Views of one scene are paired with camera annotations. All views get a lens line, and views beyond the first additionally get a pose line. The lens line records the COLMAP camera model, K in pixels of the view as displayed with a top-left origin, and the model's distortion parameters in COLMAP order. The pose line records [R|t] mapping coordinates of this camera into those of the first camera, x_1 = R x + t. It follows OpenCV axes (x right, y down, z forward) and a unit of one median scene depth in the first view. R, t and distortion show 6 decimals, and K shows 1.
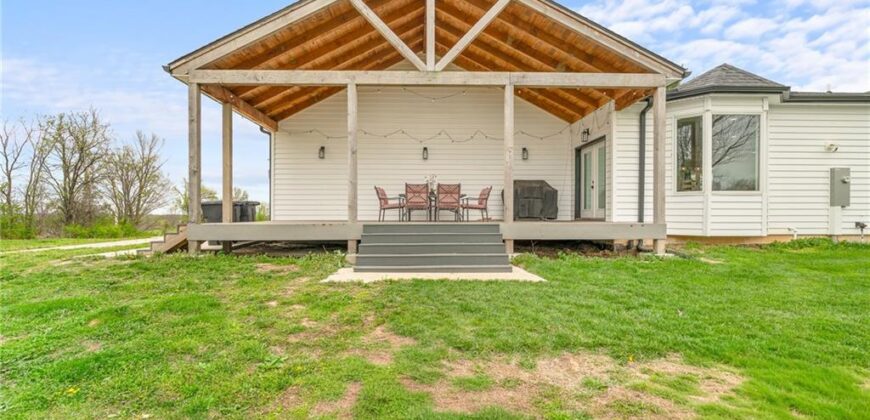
lens RADIAL K [[388.7, 0, 435.0], [0, 388.7, 210.0], [0, 0, 1]] dist [0.002442, 0.000874]
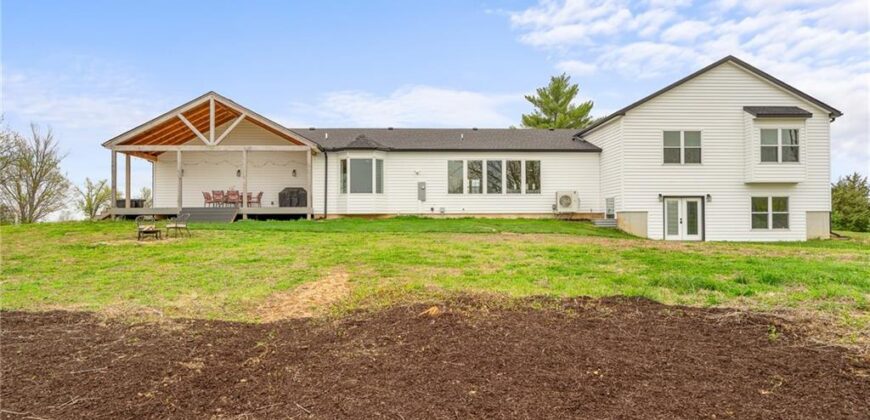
lens RADIAL K [[450.7, 0, 435.0], [0, 450.7, 210.0], [0, 0, 1]] dist [0.008882, -0.000032]
pose [[0.999724, -0.004828, -0.022995, 1.158444], [0.004778, 0.999986, -0.002246, 0.048345], [0.023006, 0.002136, 0.999733, -1.425479]]
